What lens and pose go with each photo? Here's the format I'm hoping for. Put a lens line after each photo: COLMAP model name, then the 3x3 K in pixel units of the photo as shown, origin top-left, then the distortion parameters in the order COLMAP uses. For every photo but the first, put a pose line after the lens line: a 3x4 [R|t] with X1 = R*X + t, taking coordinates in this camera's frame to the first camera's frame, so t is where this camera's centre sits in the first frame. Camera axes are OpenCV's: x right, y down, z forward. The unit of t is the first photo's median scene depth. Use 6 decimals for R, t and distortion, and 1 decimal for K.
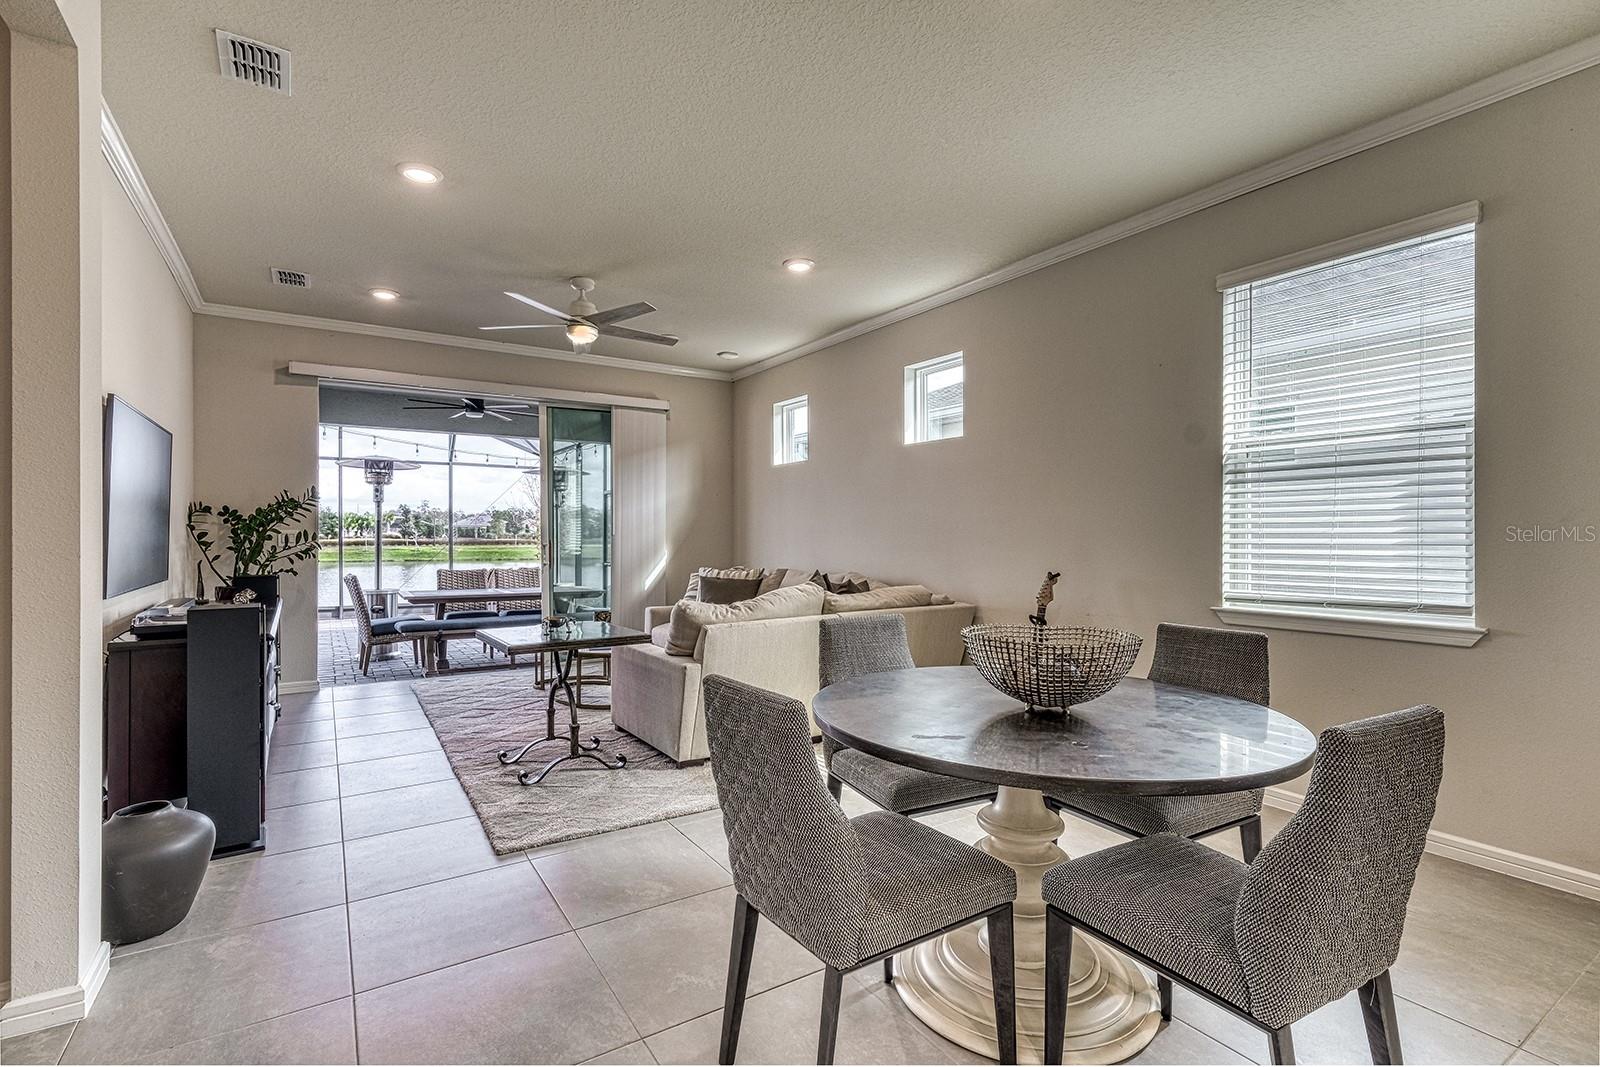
lens RADIAL K [[739.7, 0, 800.0], [0, 739.7, 533.5], [0, 0, 1]] dist [-0.021759, -0.000135]
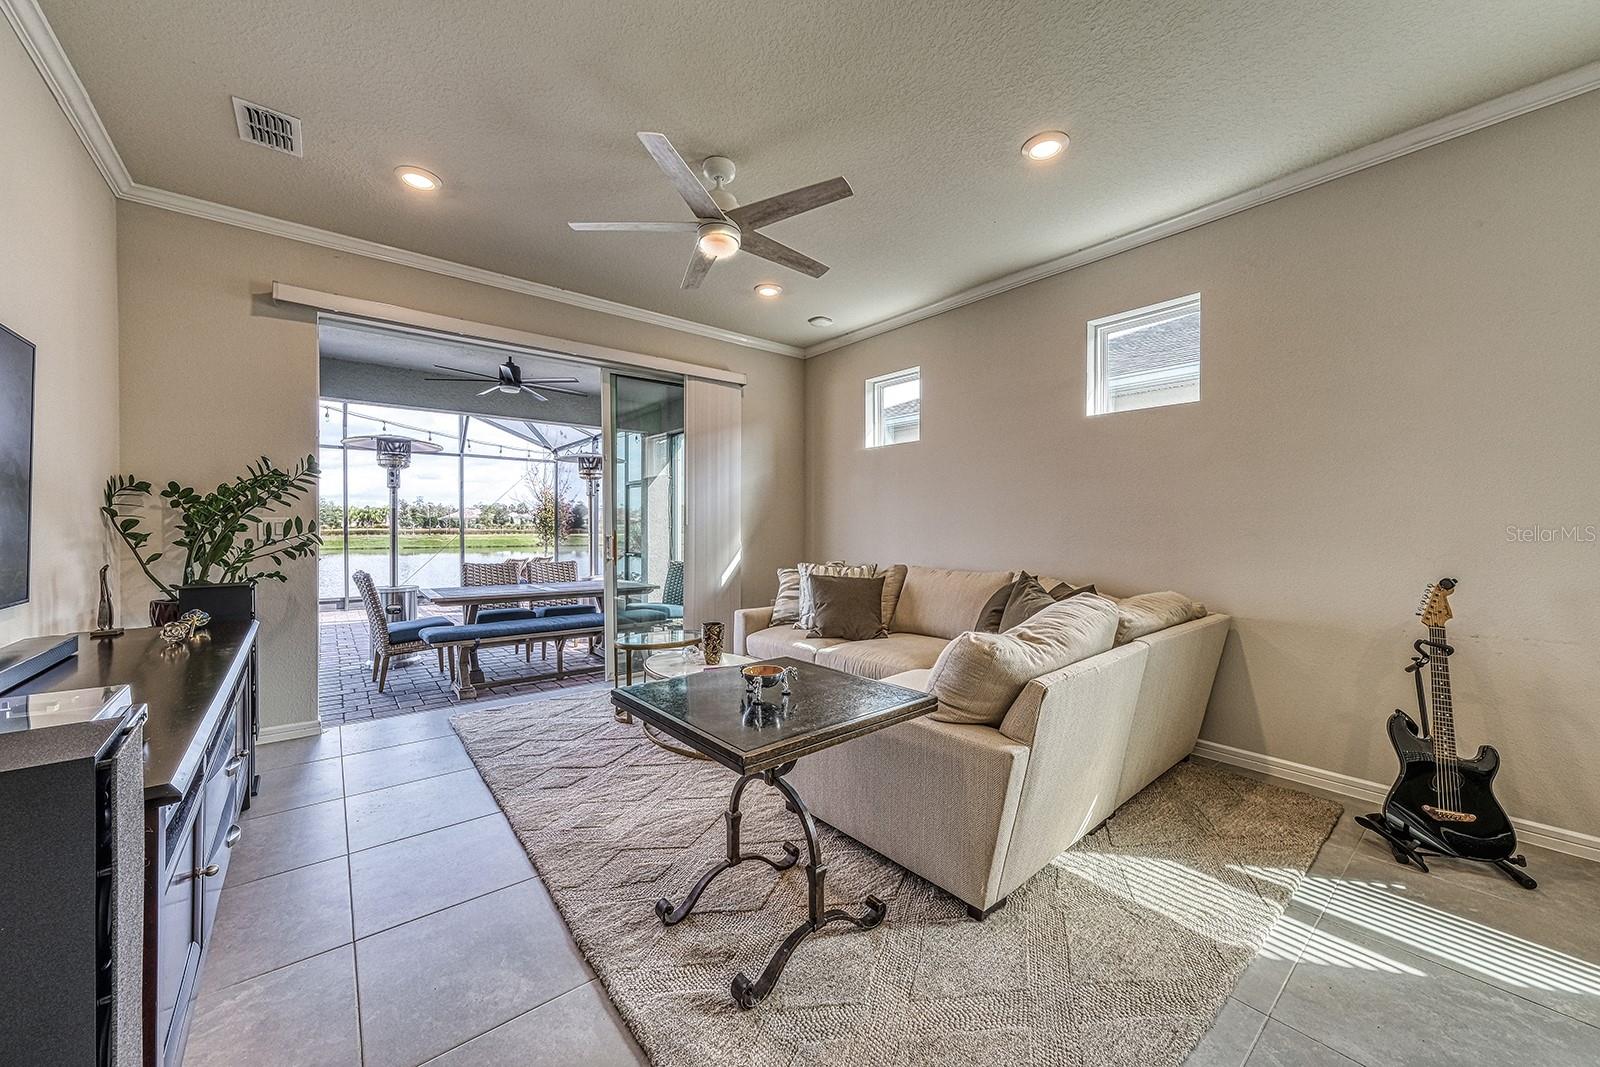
lens RADIAL K [[591.5, 0, 797.4], [0, 591.5, 528.5], [0, 0, 1]] dist [-0.018802, 0.005646]
pose [[0.995038, 0.001101, 0.099489, -0.194838], [-0.001694, 0.999981, 0.005878, 0.001613], [-0.099481, -0.006018, 0.995021, 0.301082]]
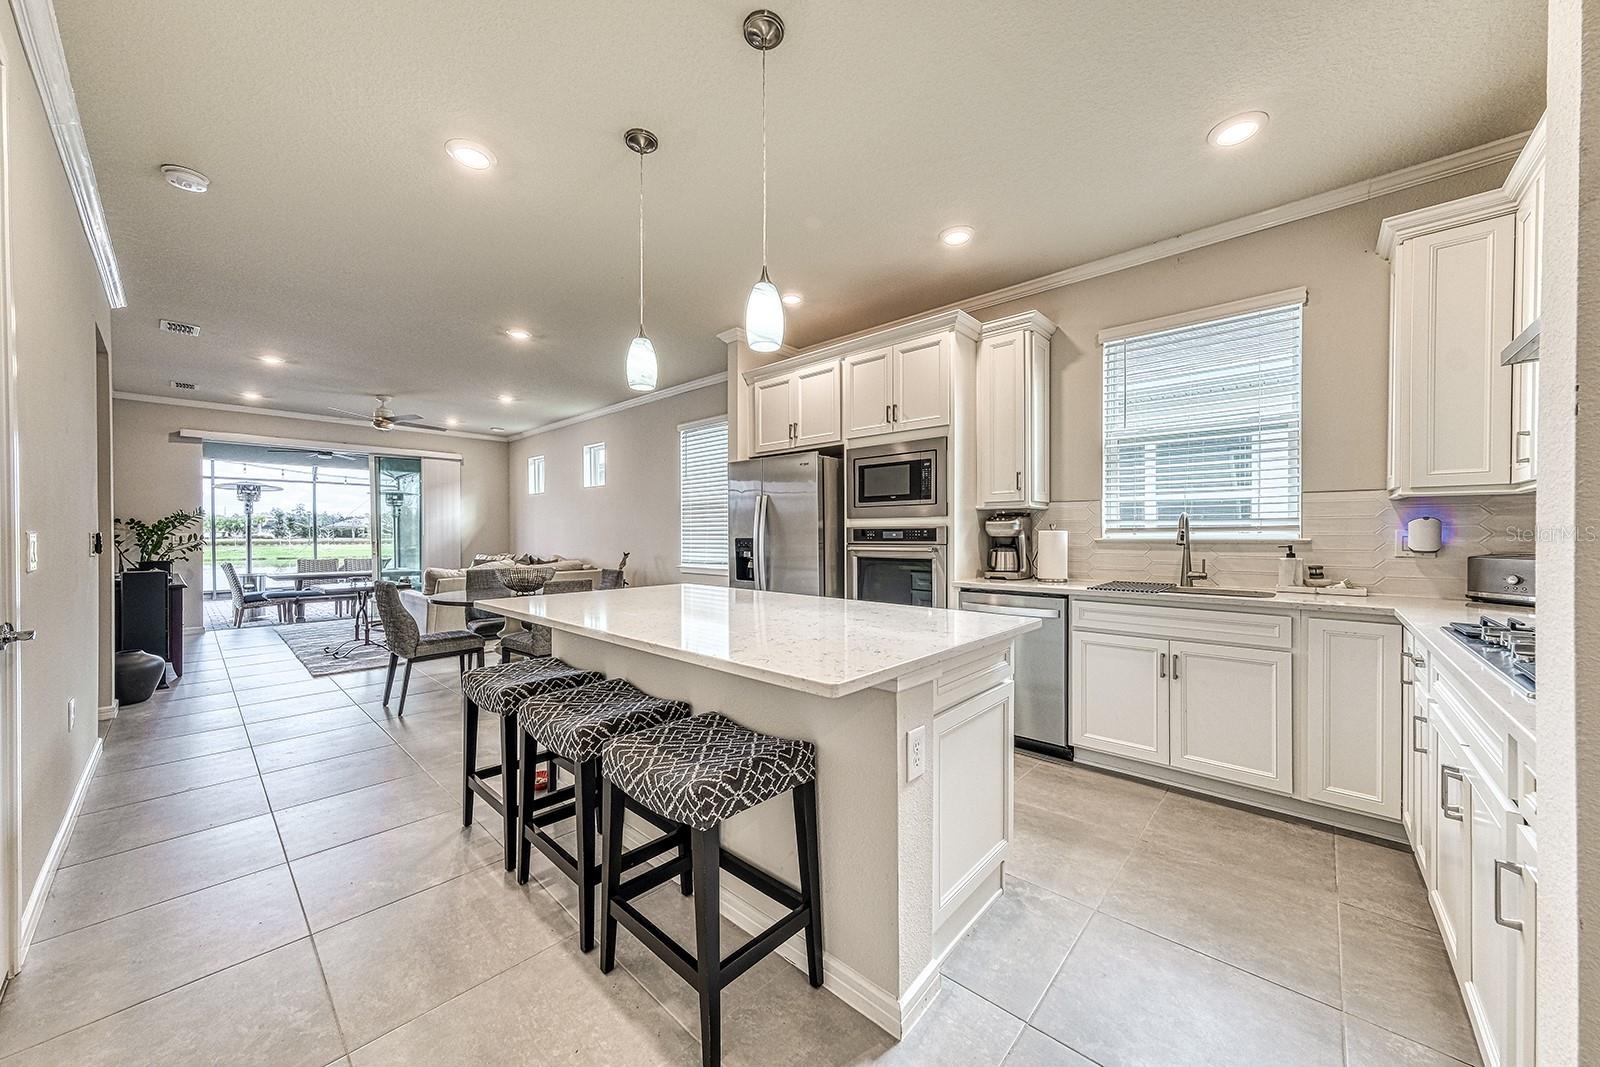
lens RADIAL K [[564.5, 0, 800.0], [0, 564.5, 533.5], [0, 0, 1]] dist [-0.001533, -0.000145]
pose [[0.968141, -0.005662, 0.250340, 0.252280], [0.005001, 0.999982, 0.003279, -0.001232], [-0.250354, -0.001922, 0.968152, -0.439865]]
